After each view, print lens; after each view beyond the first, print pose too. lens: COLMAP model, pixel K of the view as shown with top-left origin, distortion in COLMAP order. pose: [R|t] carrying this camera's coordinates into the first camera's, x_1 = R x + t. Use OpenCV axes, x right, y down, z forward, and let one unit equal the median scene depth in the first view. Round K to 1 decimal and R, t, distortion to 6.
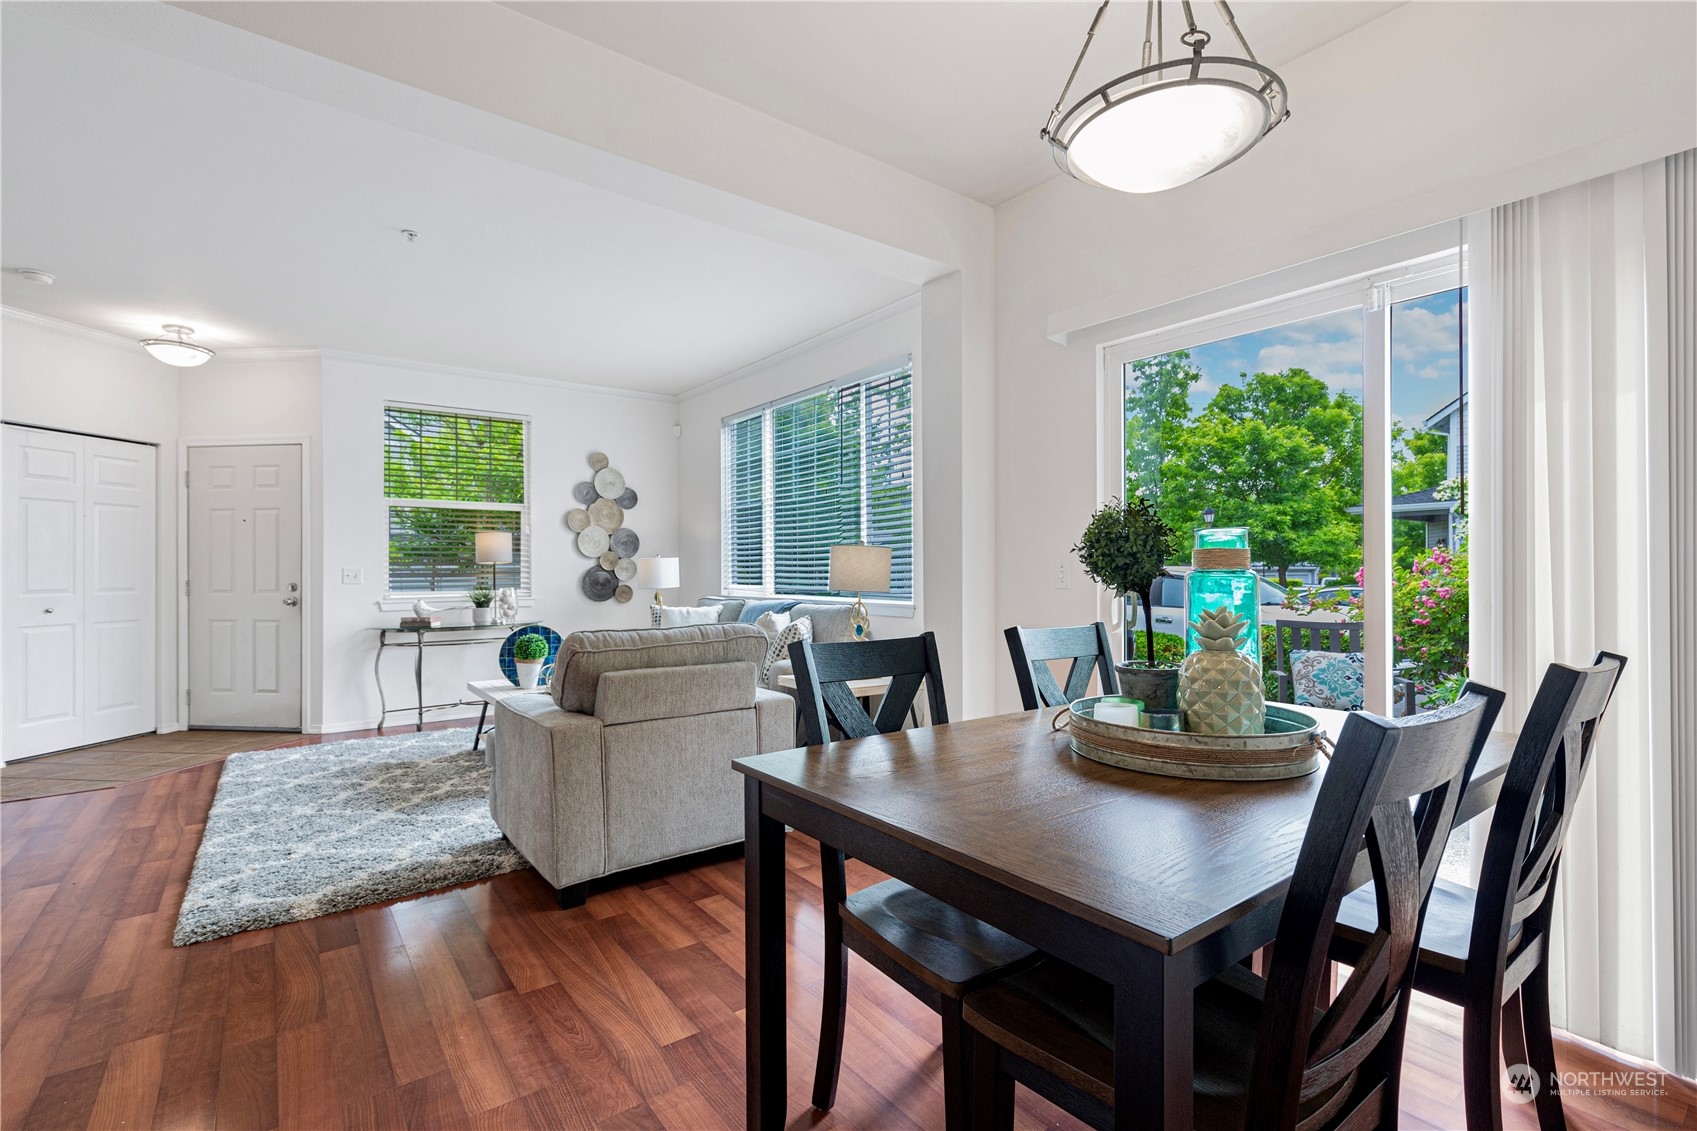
lens RADIAL K [[765.6, 0, 864.0], [0, 765.6, 567.2], [0, 0, 1]] dist [0.008124, -0.001254]
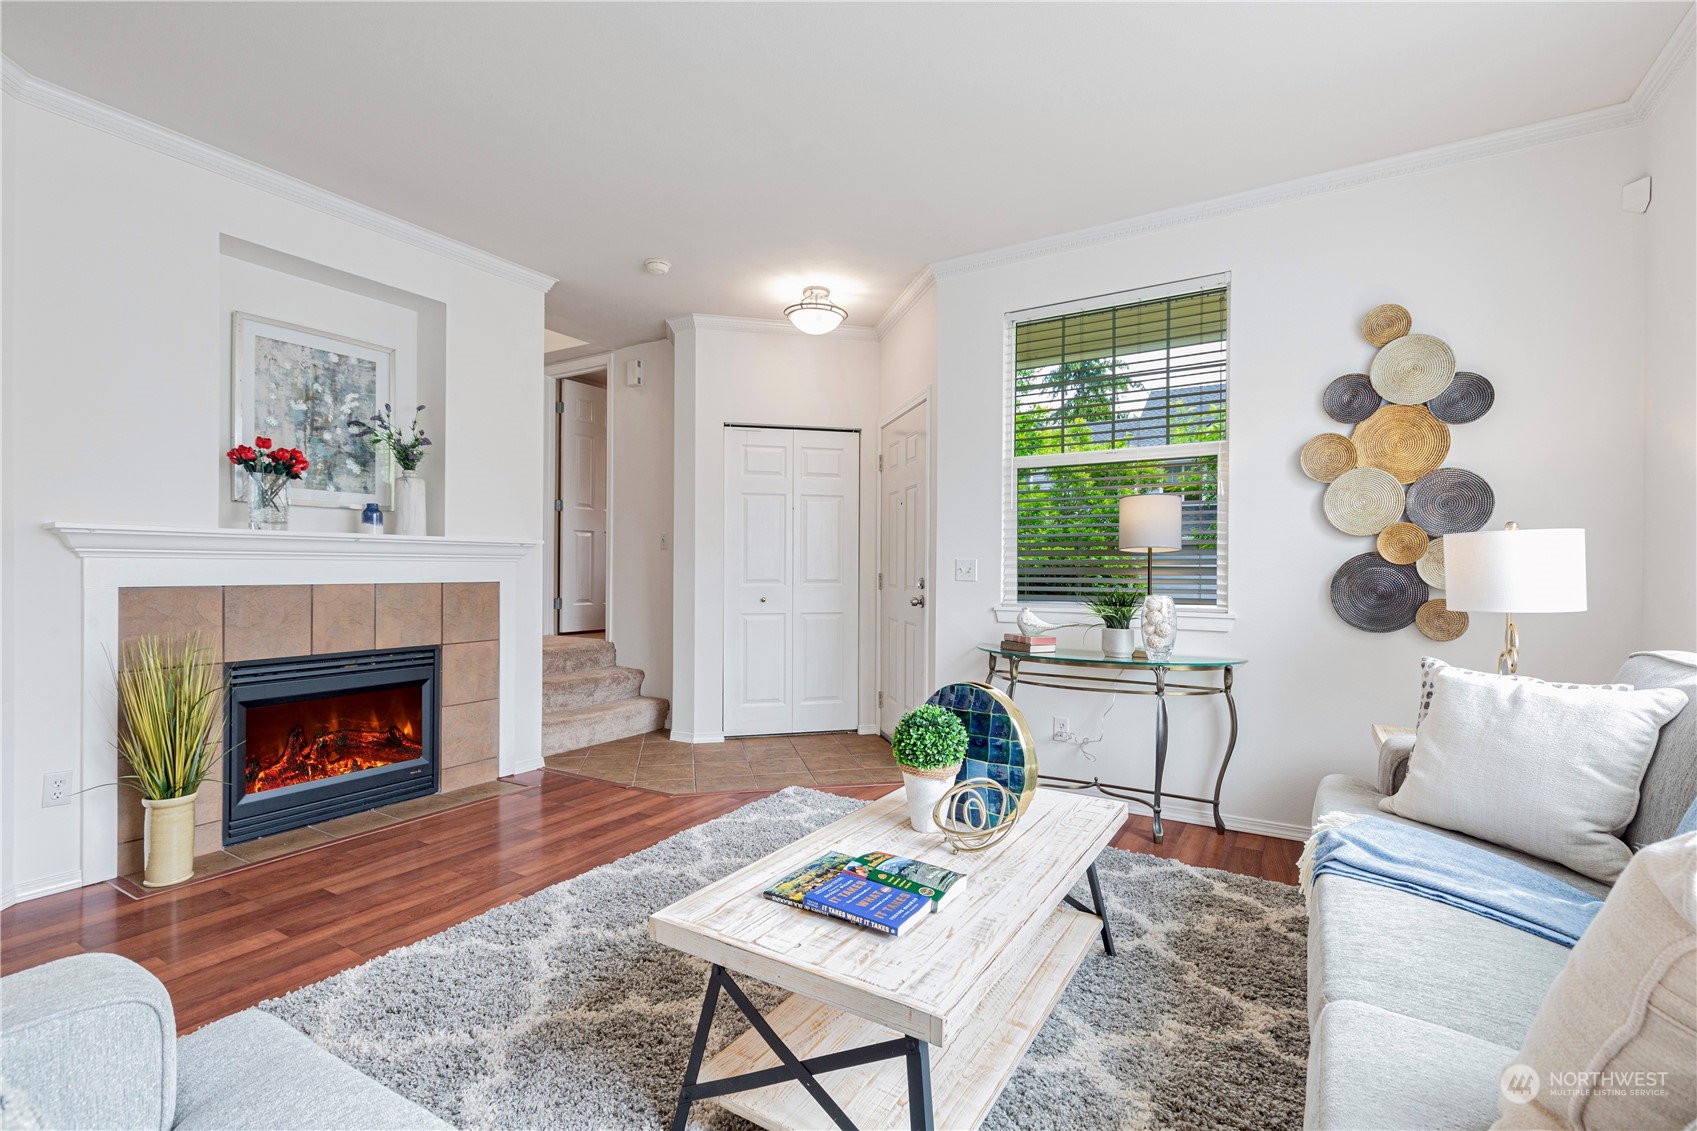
lens RADIAL K [[765.6, 0, 863.4], [0, 765.6, 567.1], [0, 0, 1]] dist [0.008124, -0.001254]
pose [[0.359678, 0.005735, -0.933059, -0.031691], [-0.004343, 0.999981, 0.004472, 0.005506], [0.933066, 0.002443, 0.359696, 0.614968]]
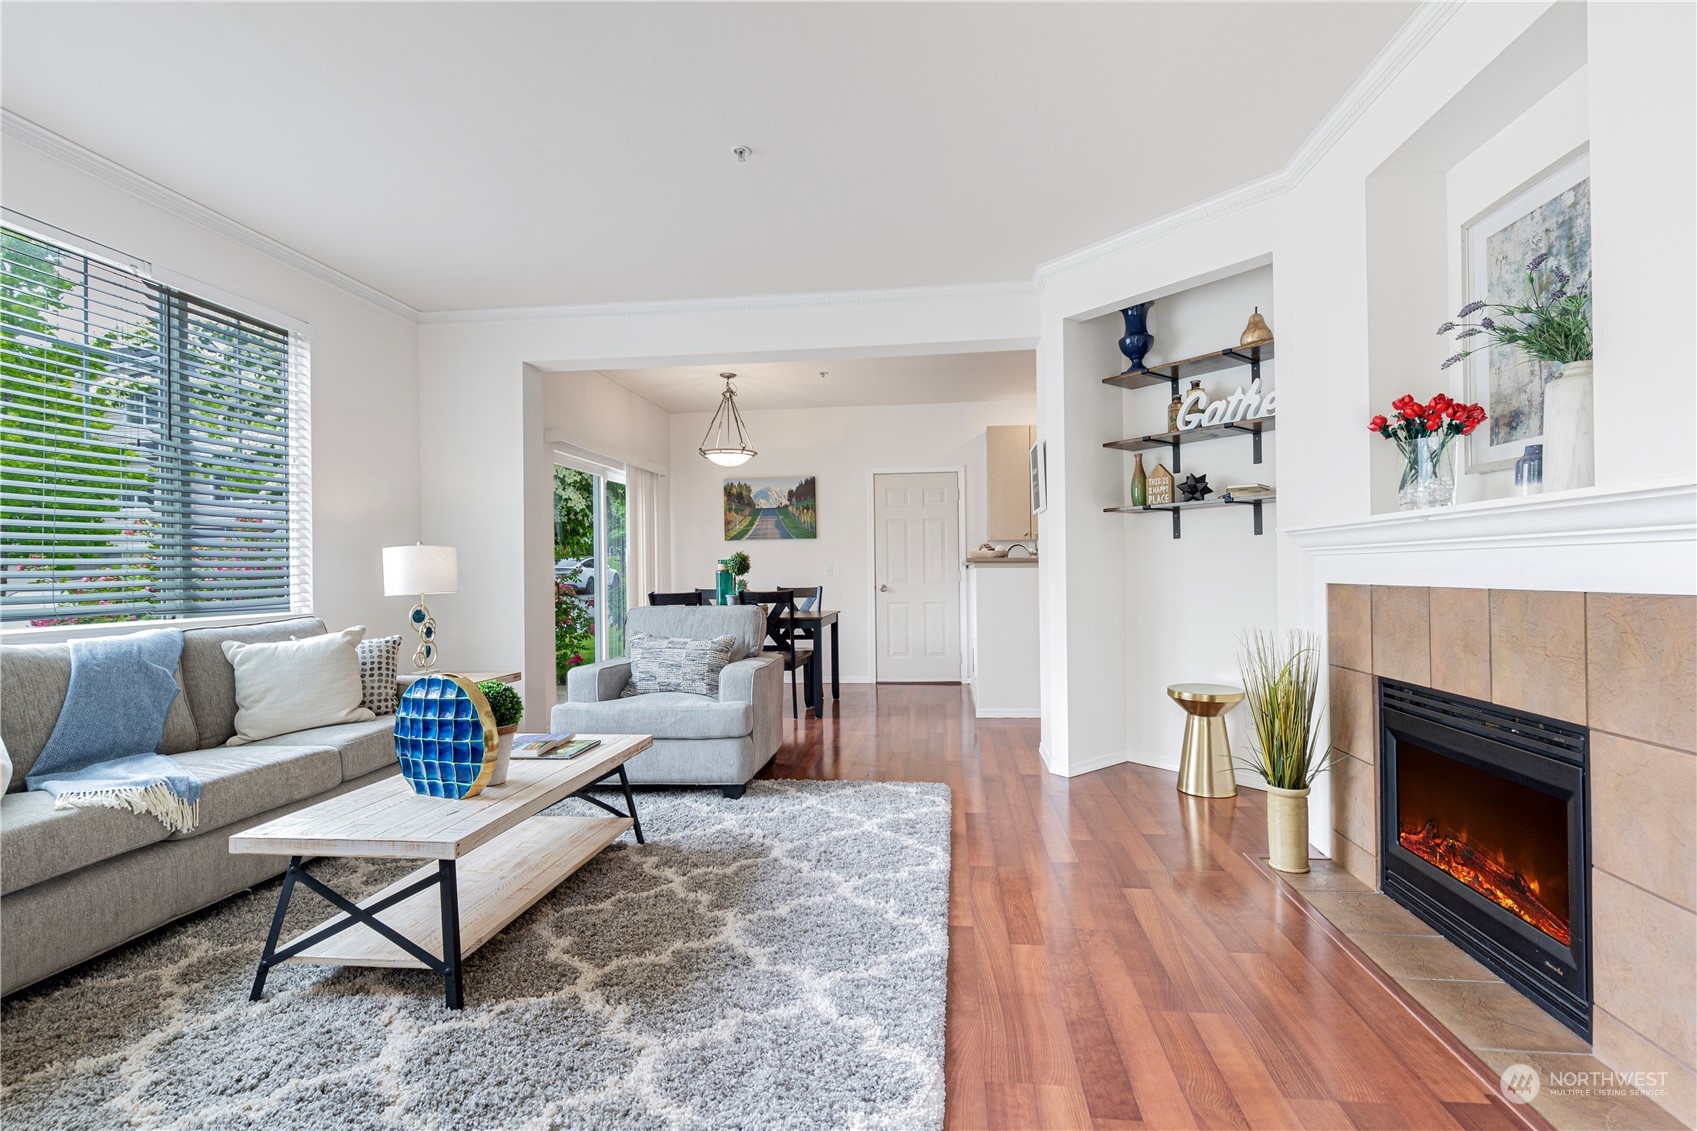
lens RADIAL K [[765.6, 0, 867.5], [0, 765.6, 561.8], [0, 0, 1]] dist [0.008124, -0.001254]
pose [[-0.721037, 0.024132, 0.692476, -0.766118], [0.019064, 0.999706, -0.014989, 0.009988], [-0.692635, 0.002394, -0.721285, 0.921859]]
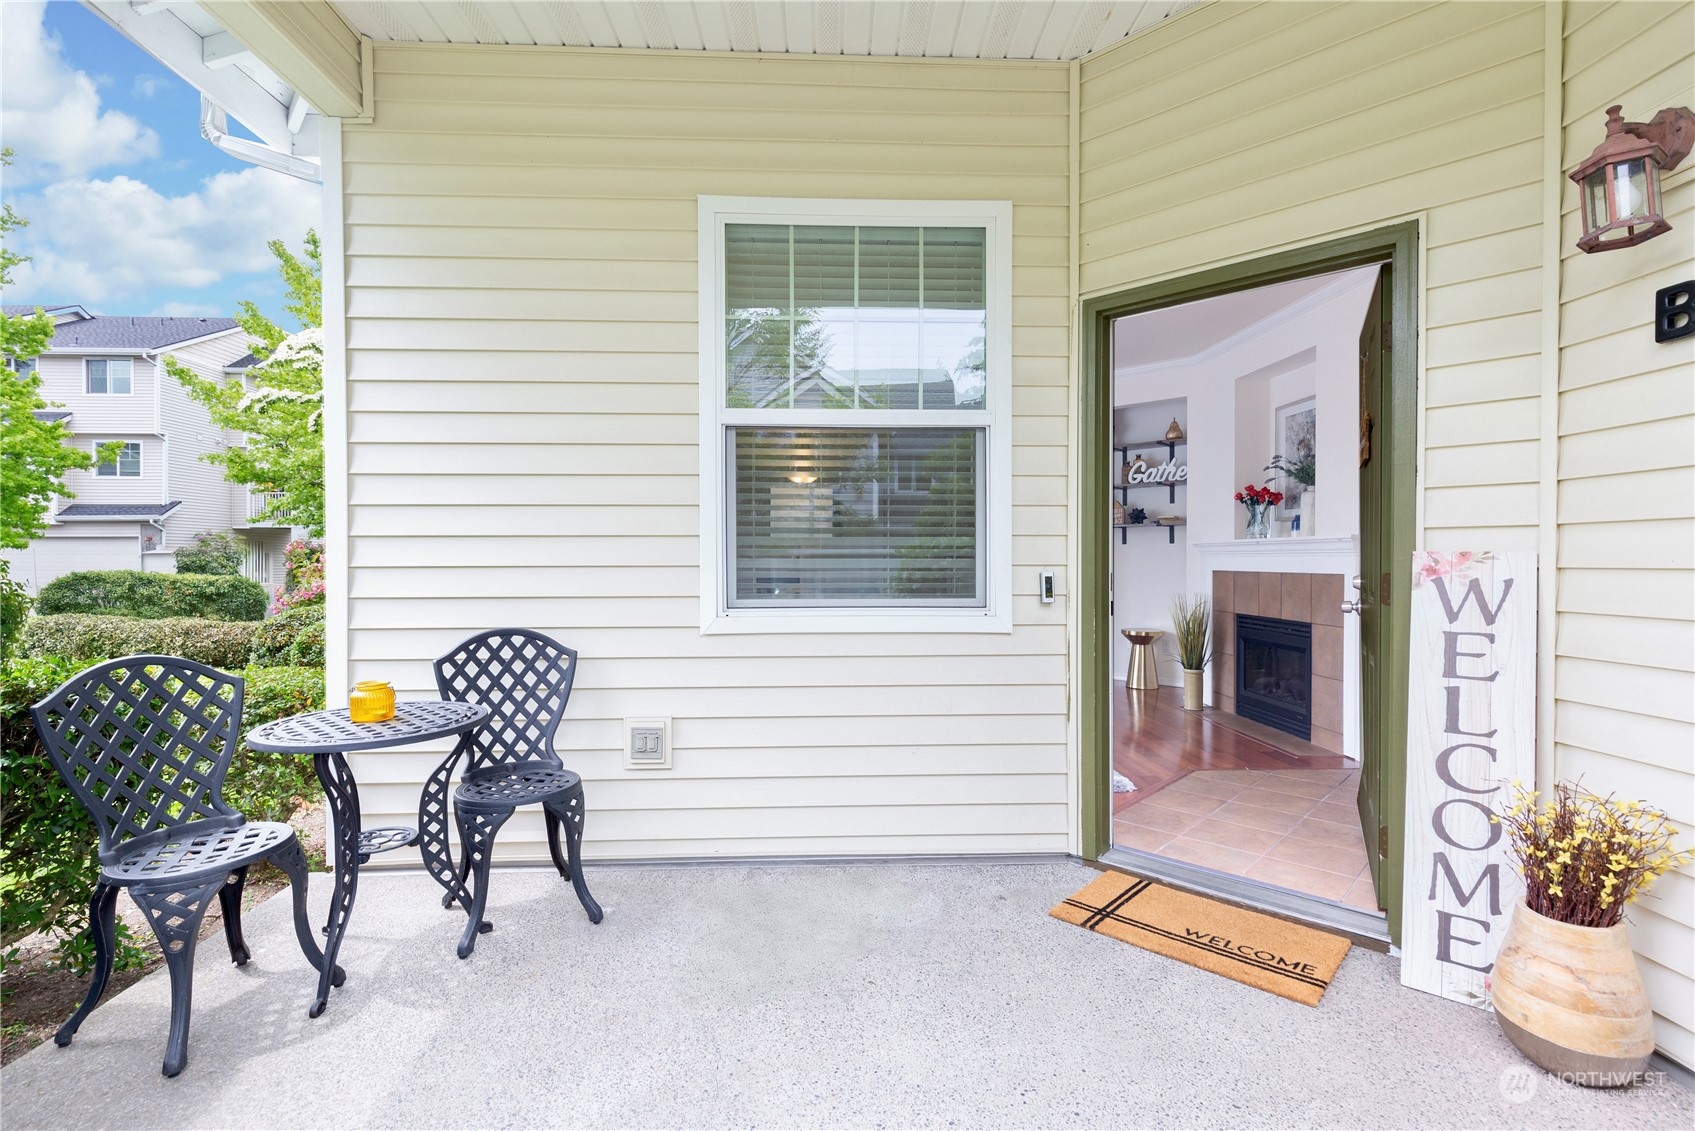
lens RADIAL K [[764.6, 0, 845.2], [0, 764.6, 558.7], [0, 0, 1]] dist [0.008124, -0.001254]
pose [[-0.806762, 0.007118, 0.590833, -0.839633], [0.006307, 0.999974, -0.003436, 0.007255], [-0.590843, 0.000954, -0.806786, 1.444871]]
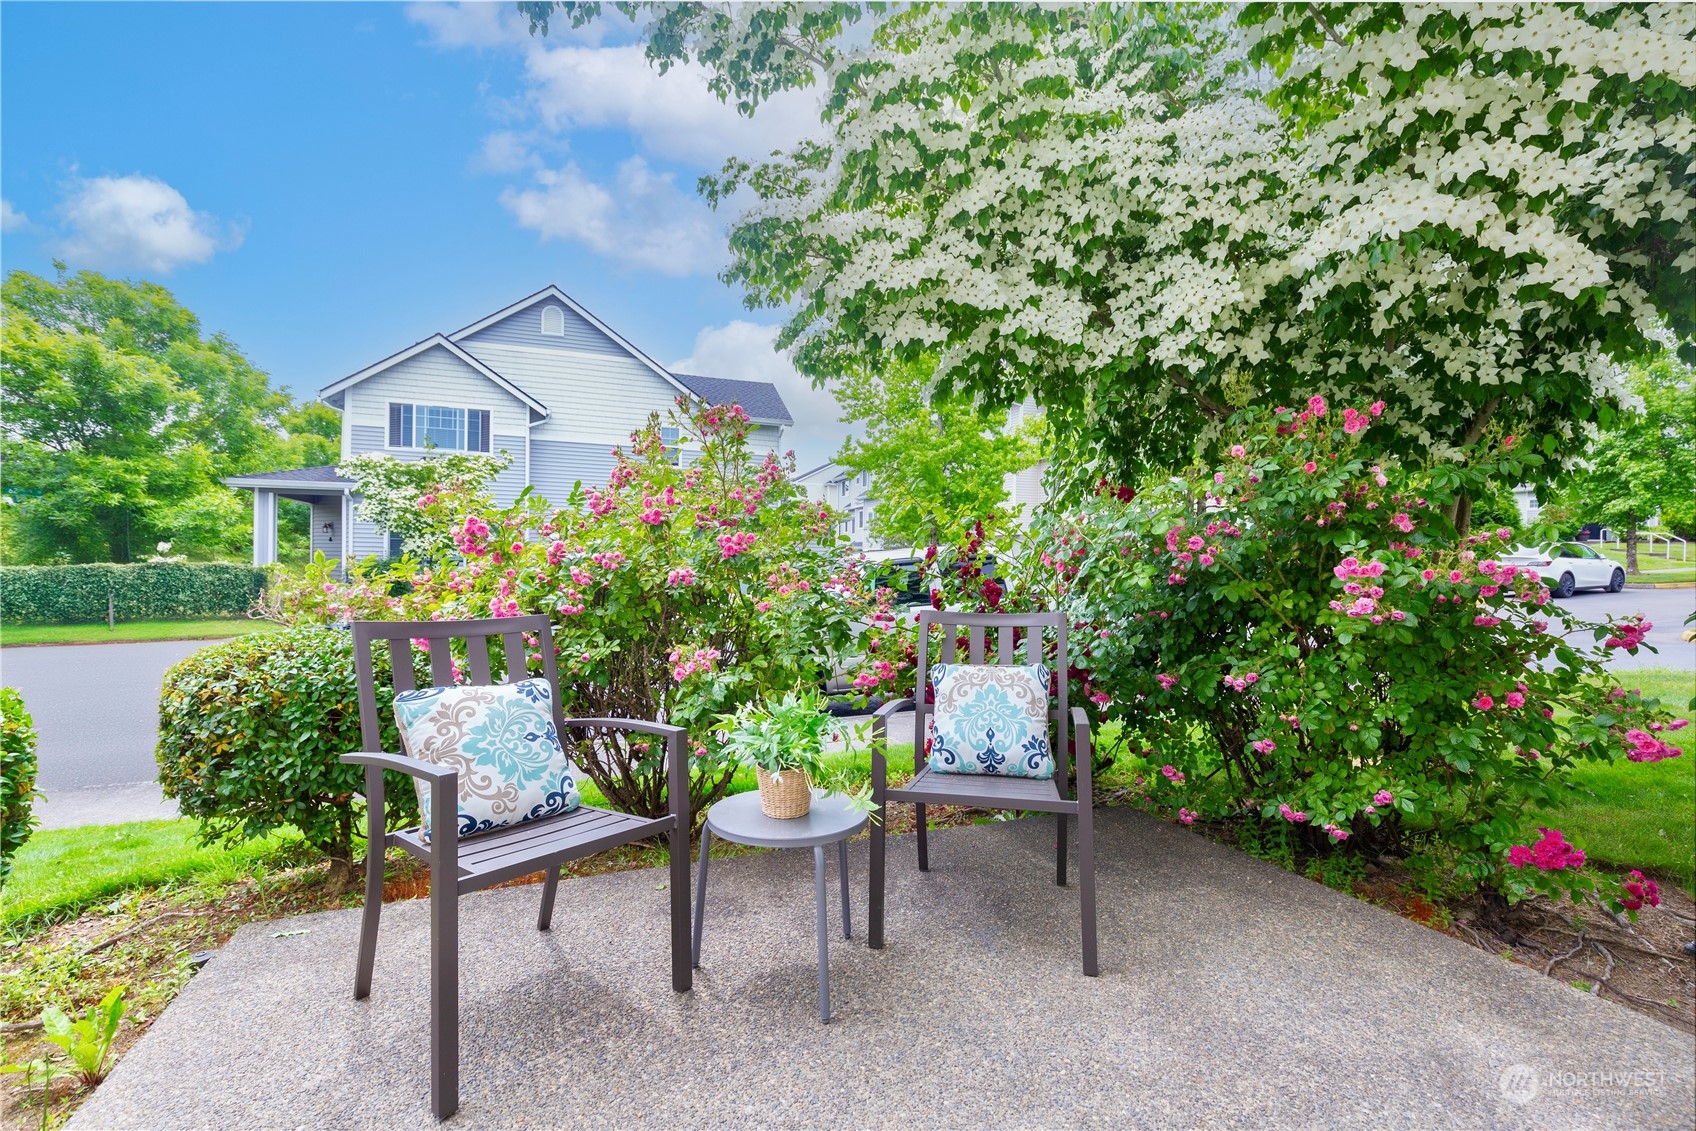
lens RADIAL K [[765.1, 0, 836.0], [0, 765.1, 568.2], [0, 0, 1]] dist [0.008124, -0.001254]
pose [[0.303311, 0.002923, 0.952887, 0.175237], [-0.017271, 0.999848, 0.002431, 0.027652], [-0.952735, -0.017194, 0.303316, 0.480741]]
